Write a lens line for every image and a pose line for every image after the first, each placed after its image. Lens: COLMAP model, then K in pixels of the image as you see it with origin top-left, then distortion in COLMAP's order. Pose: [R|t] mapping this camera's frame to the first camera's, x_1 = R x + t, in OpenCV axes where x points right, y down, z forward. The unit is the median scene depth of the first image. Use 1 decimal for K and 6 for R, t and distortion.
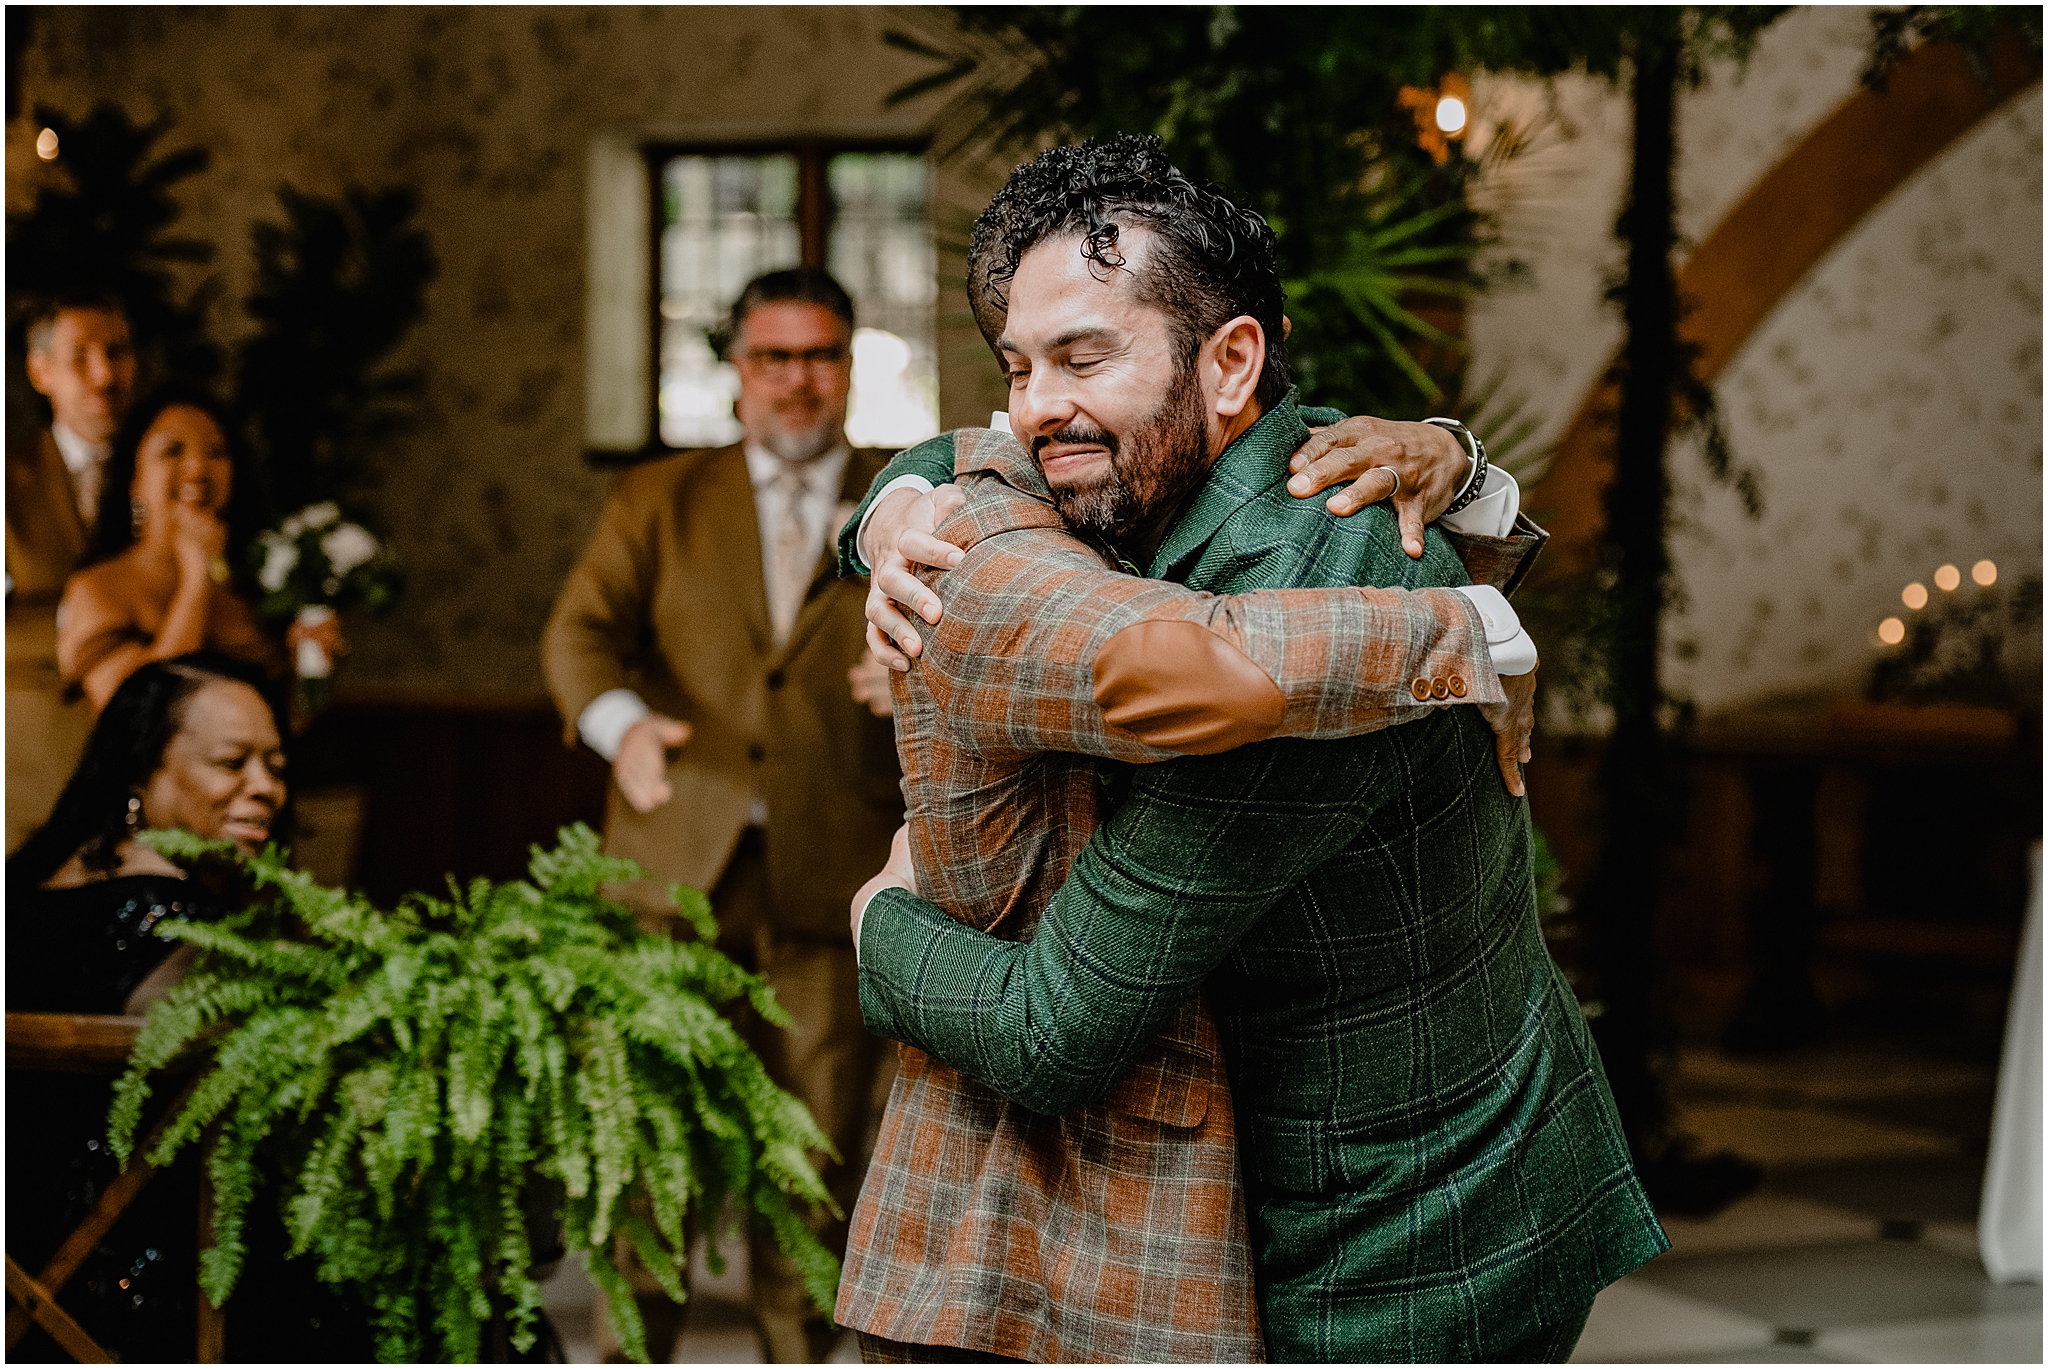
lens RADIAL K [[3919.8, 0, 1041.5], [0, 3919.8, 683.1], [0, 0, 1]] dist [-0.076735, 0.000000]
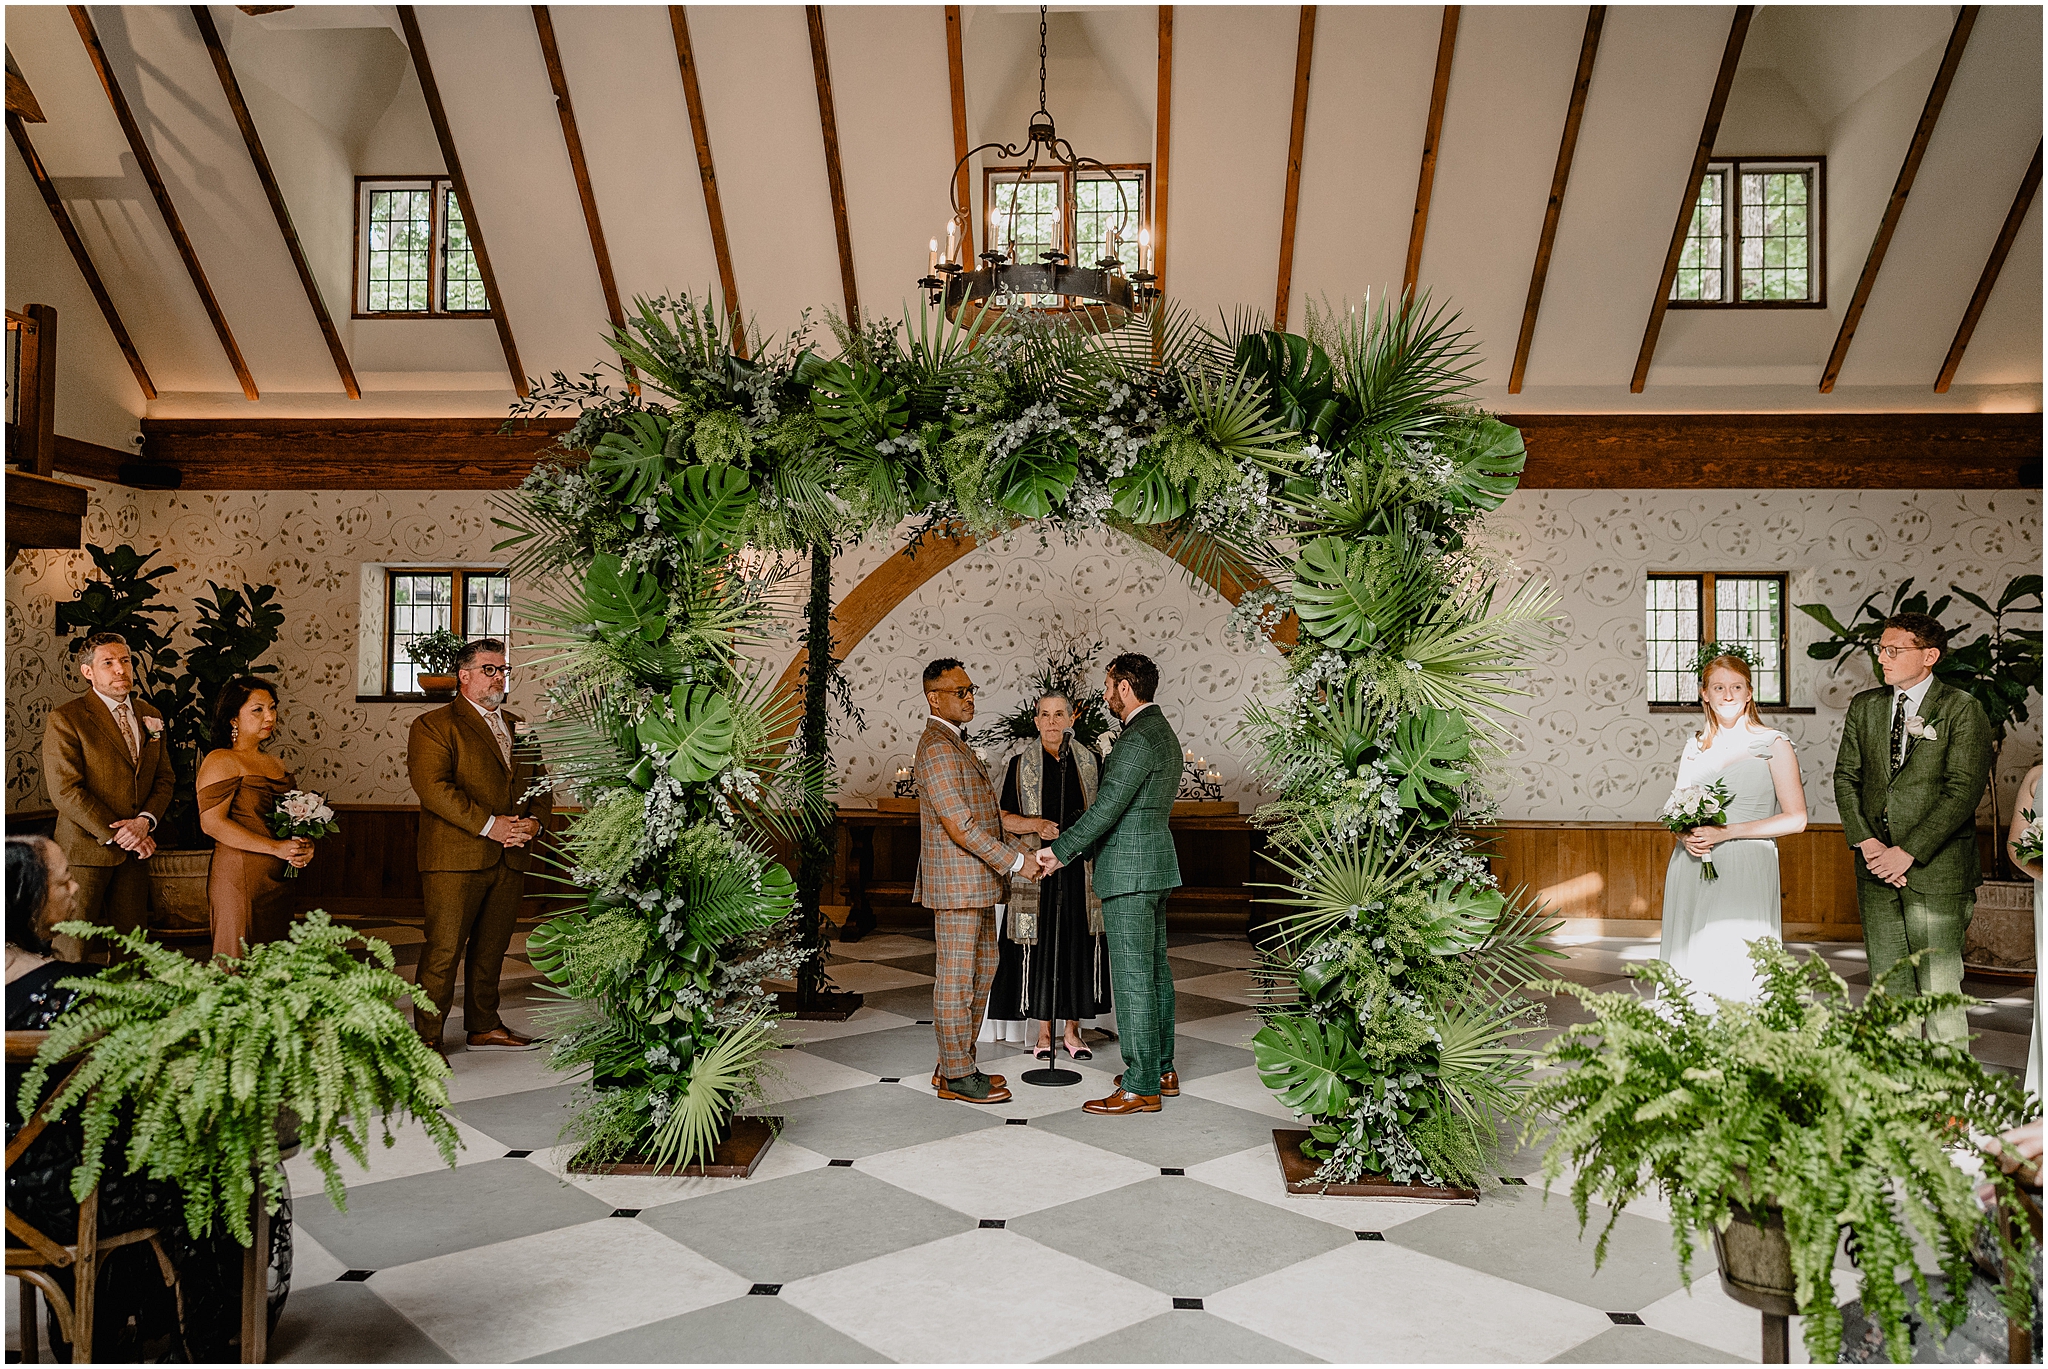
lens RADIAL K [[1523.0, 0, 1010.9], [0, 1523.0, 654.9], [0, 0, 1]] dist [-0.001730, 0.006444]
pose [[0.958270, 0.011744, 0.285624, -0.007807], [0.013251, 0.996257, -0.085419, -0.021794], [-0.285558, 0.085639, 0.954528, 0.188839]]
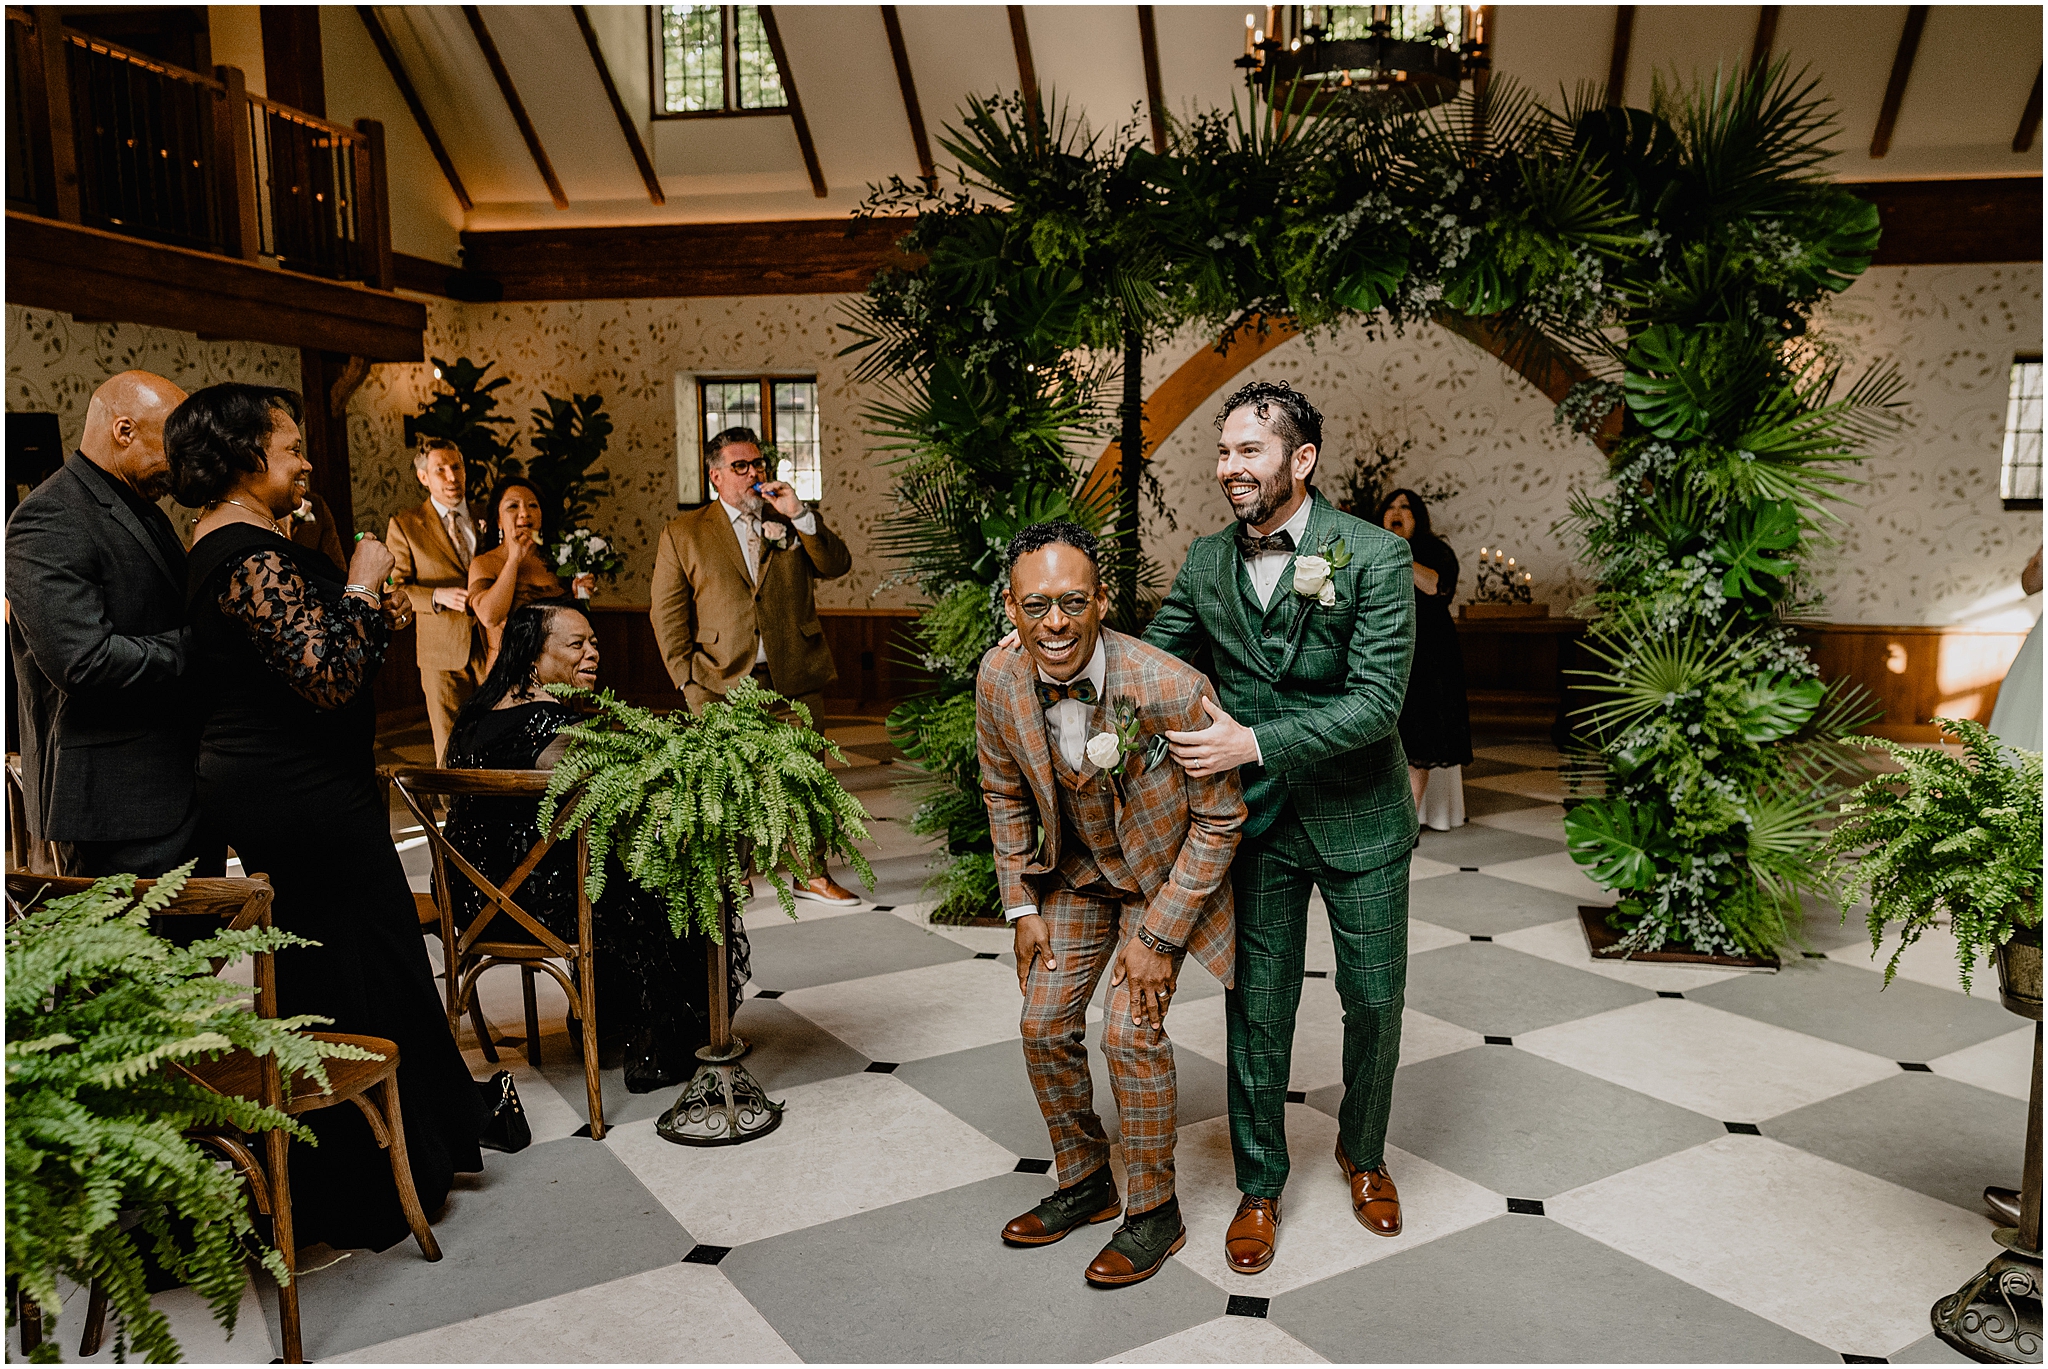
lens RADIAL K [[1523.0, 0, 1112.4], [0, 1523.0, 731.2], [0, 0, 1]] dist [-0.001730, 0.006444]
pose [[0.987054, -0.027591, 0.157995, -0.054583], [0.013353, 0.995809, 0.090477, -0.008826], [-0.159829, -0.087196, 0.983286, 0.117381]]
